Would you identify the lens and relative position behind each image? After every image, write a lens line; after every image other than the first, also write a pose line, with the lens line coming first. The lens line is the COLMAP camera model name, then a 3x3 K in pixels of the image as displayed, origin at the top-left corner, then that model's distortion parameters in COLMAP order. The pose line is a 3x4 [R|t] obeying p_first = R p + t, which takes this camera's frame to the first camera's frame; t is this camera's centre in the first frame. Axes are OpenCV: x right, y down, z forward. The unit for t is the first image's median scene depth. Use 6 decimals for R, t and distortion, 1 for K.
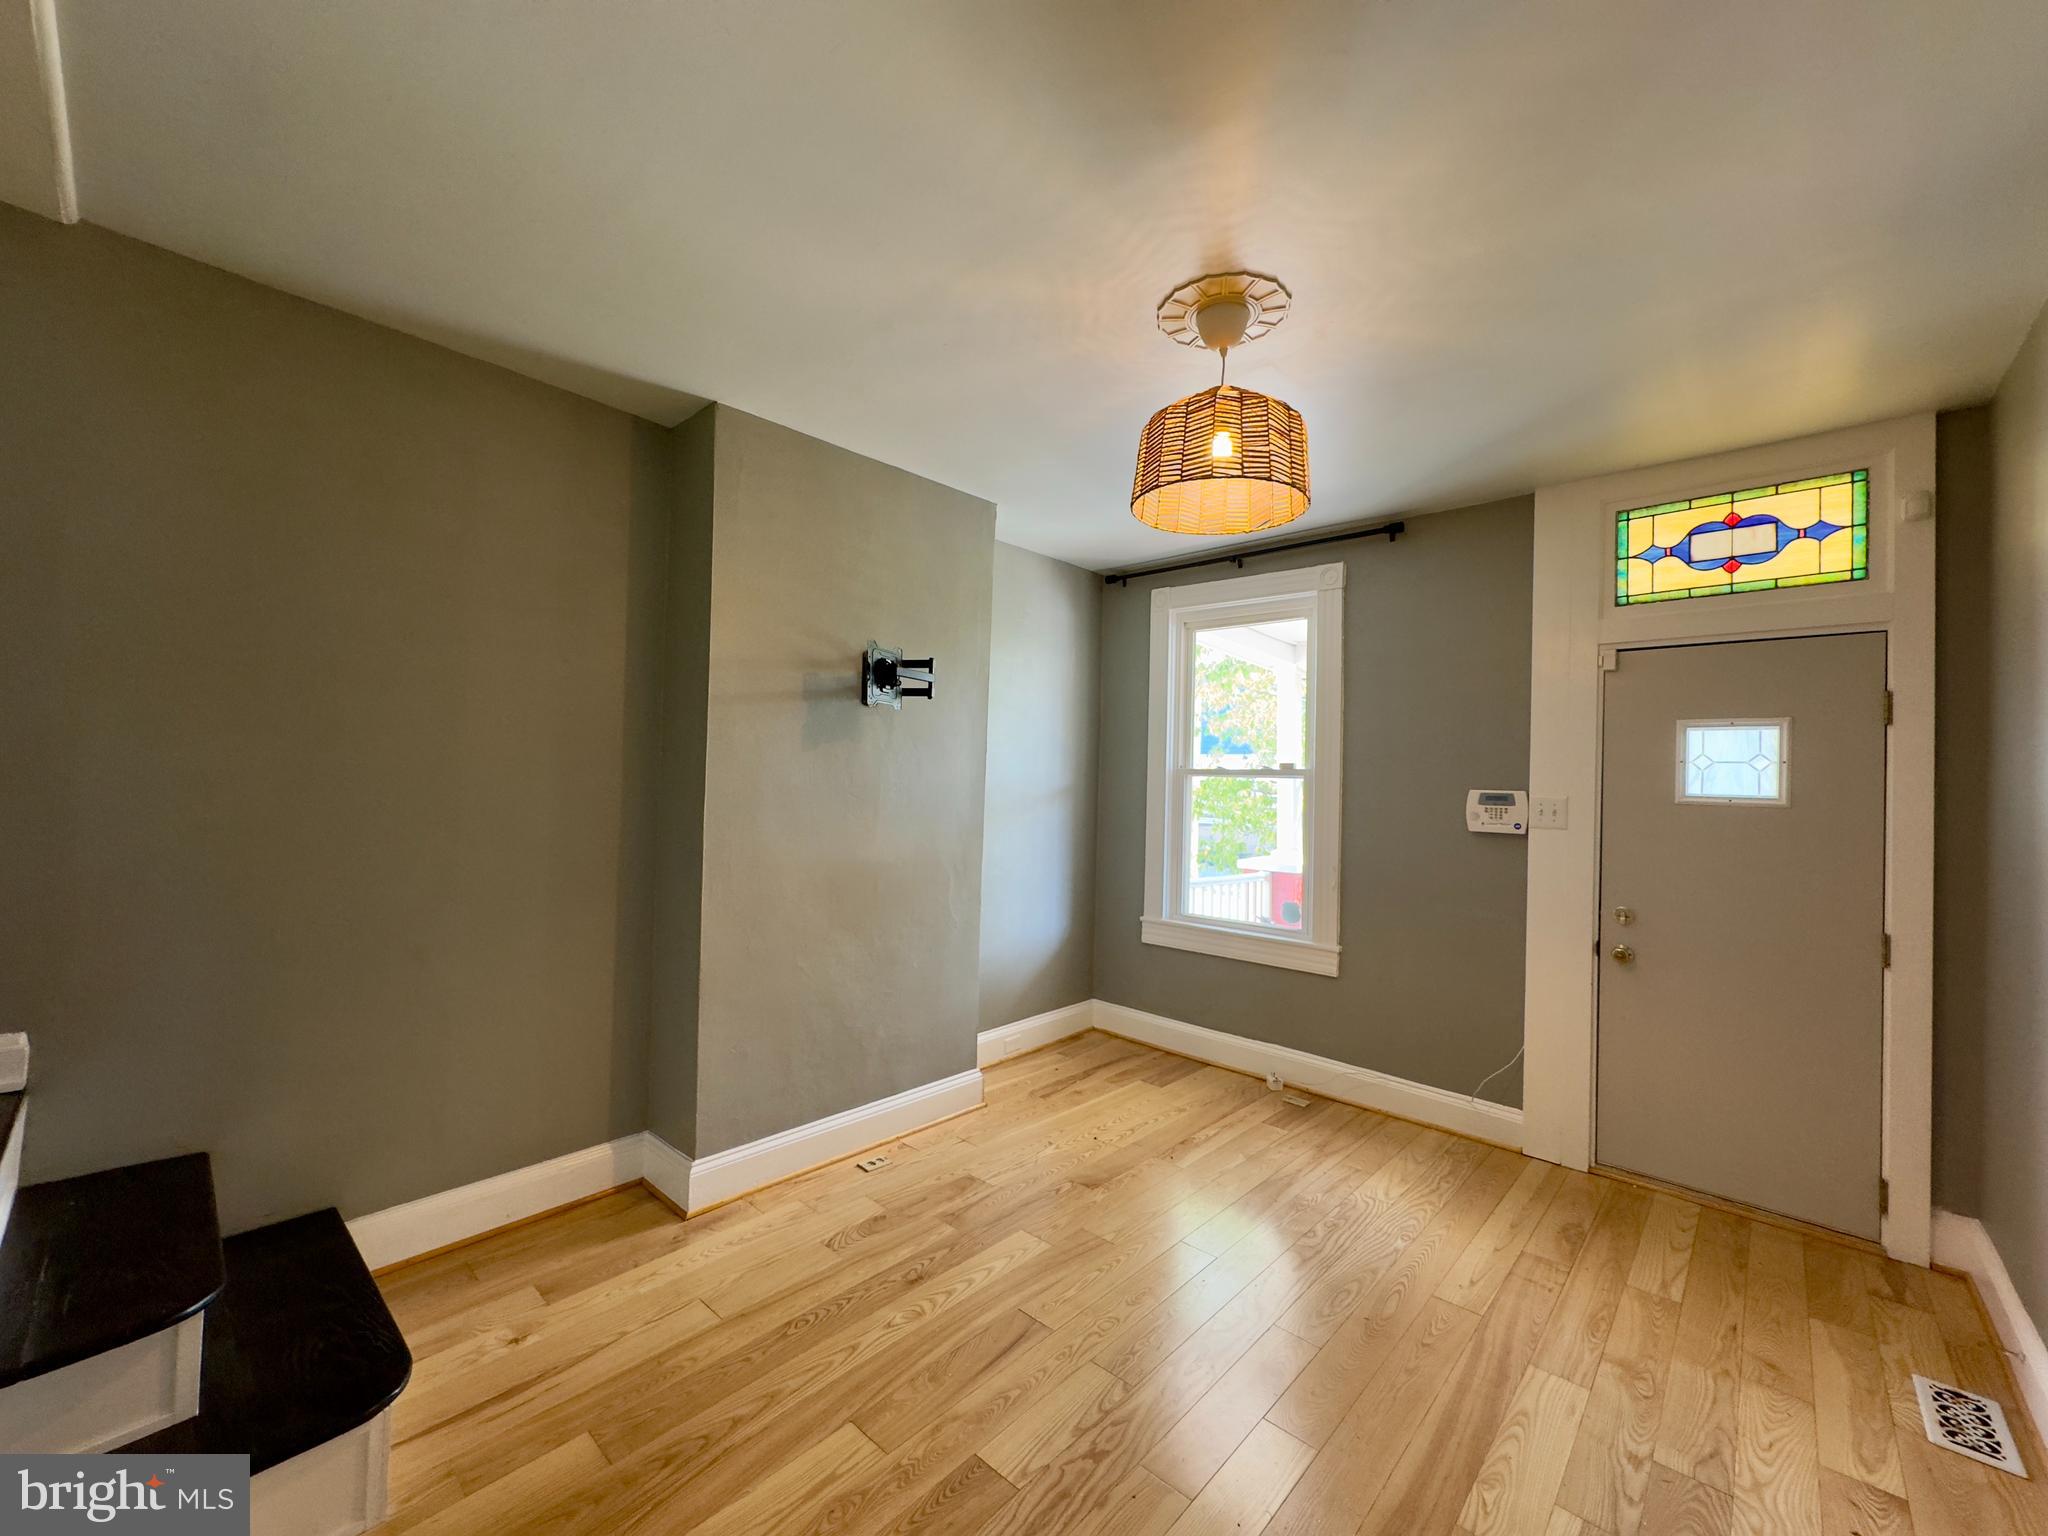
lens RADIAL K [[819.6, 0, 1024.9], [0, 819.6, 765.5], [0, 0, 1]] dist [-0.002521, 0.000579]
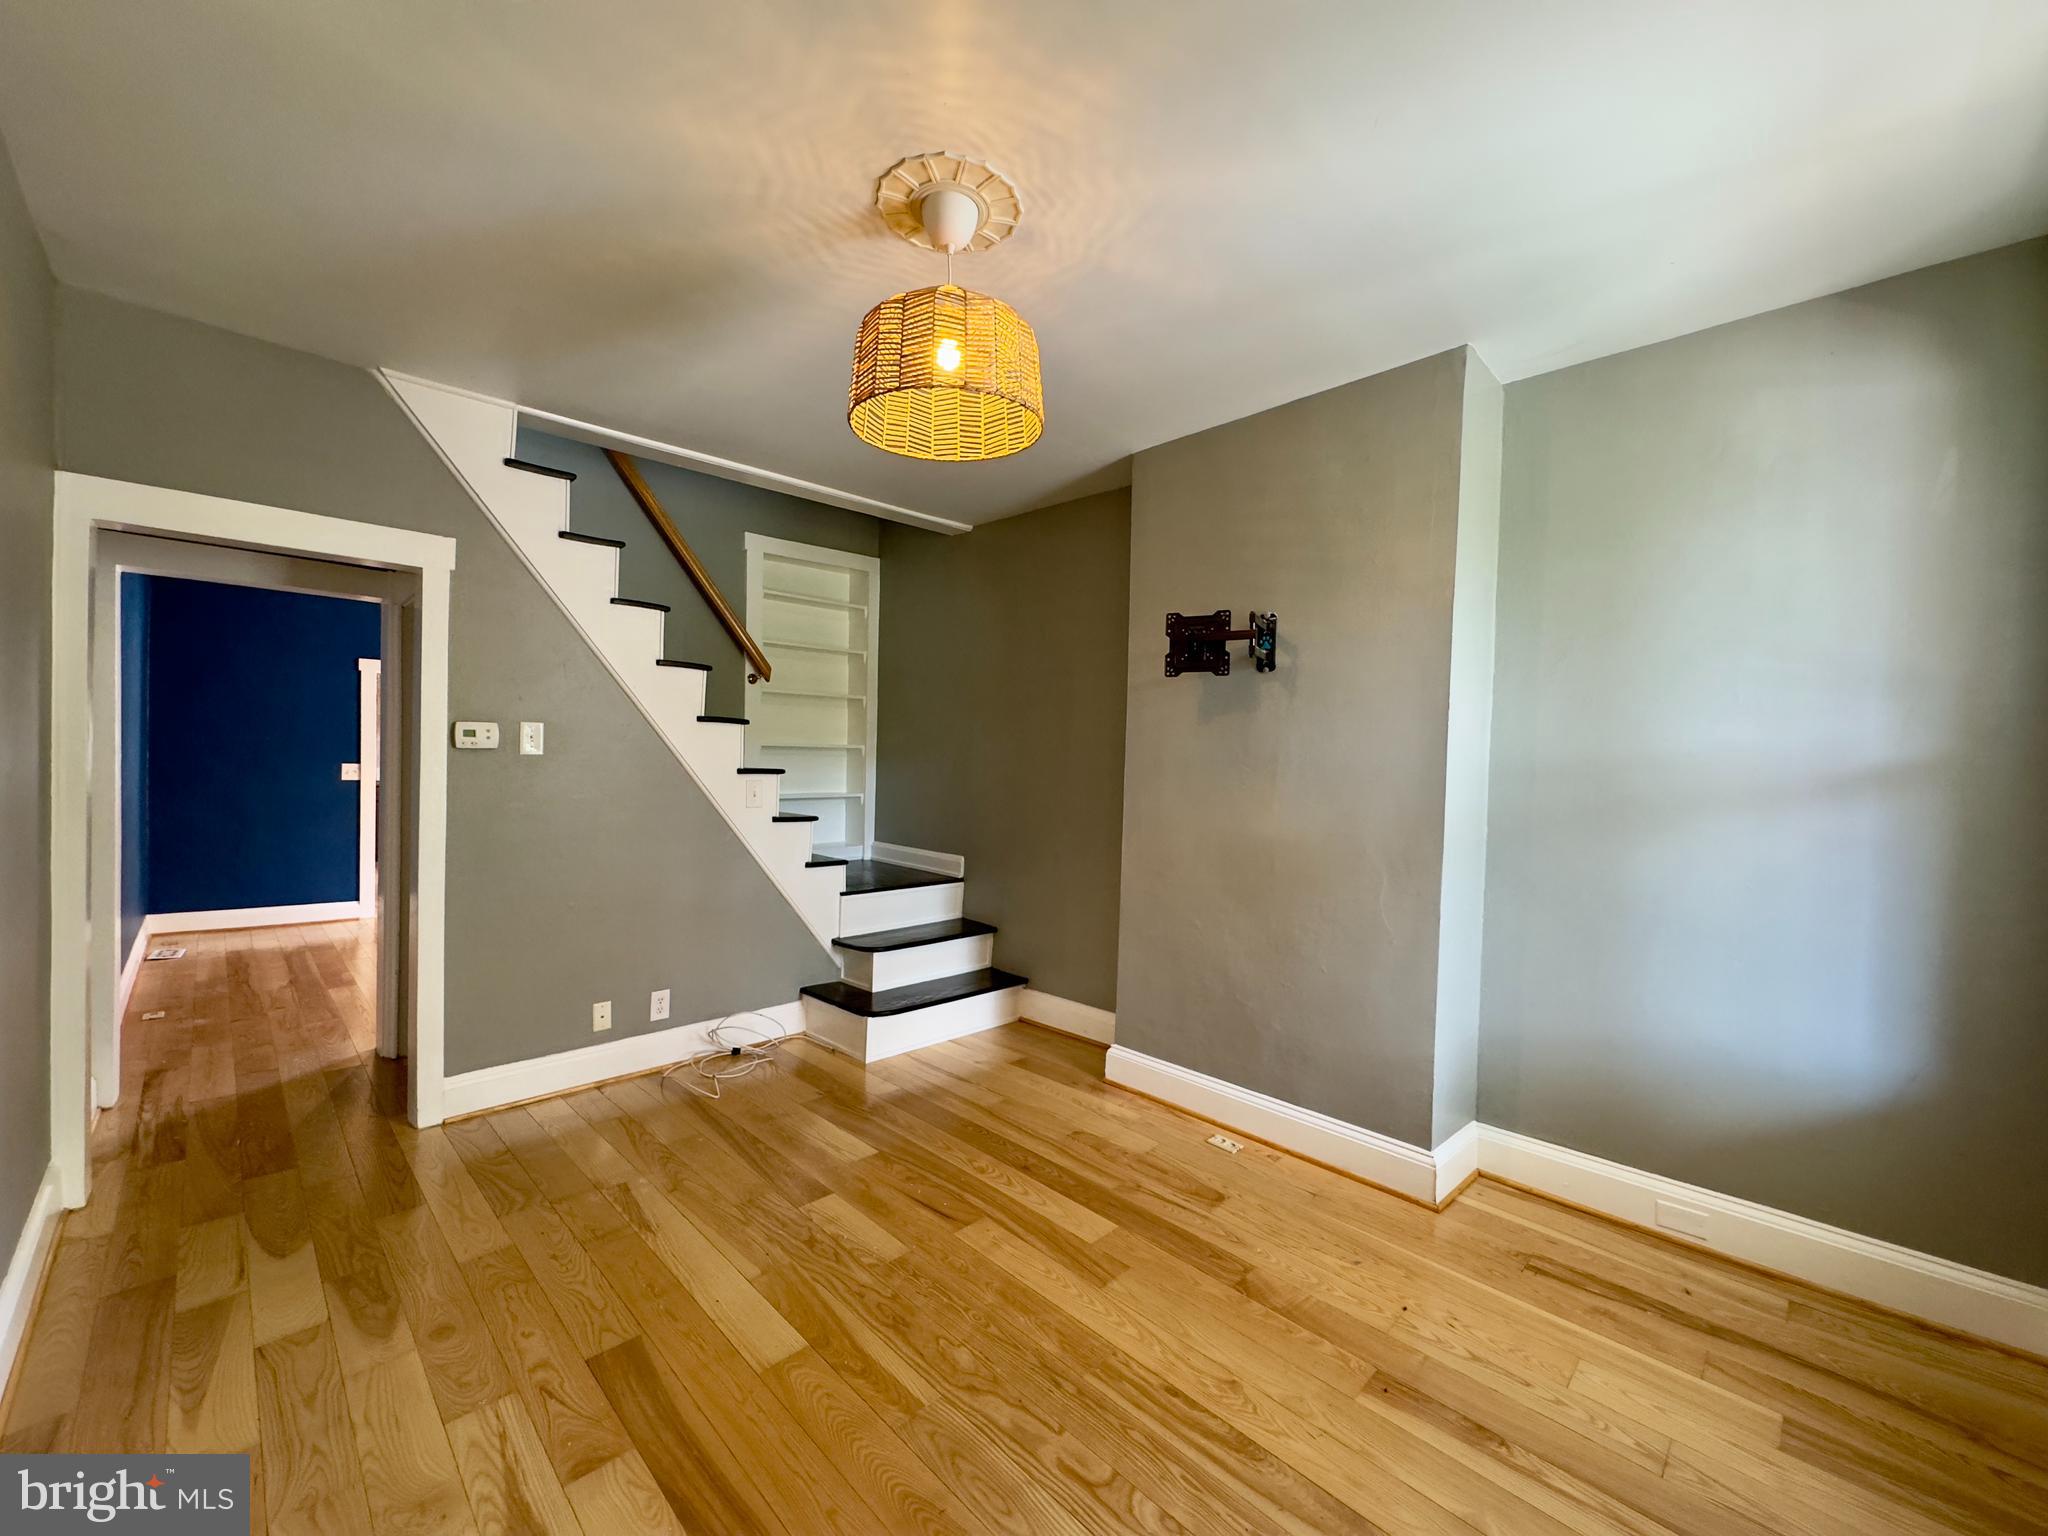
lens RADIAL K [[819.6, 0, 1025.0], [0, 819.6, 769.4], [0, 0, 1]] dist [-0.002521, 0.000579]
pose [[-0.047364, -0.007039, -0.998853, 0.833516], [0.001305, 0.999974, -0.007109, 0.047539], [0.998877, -0.001640, -0.047354, 0.835527]]
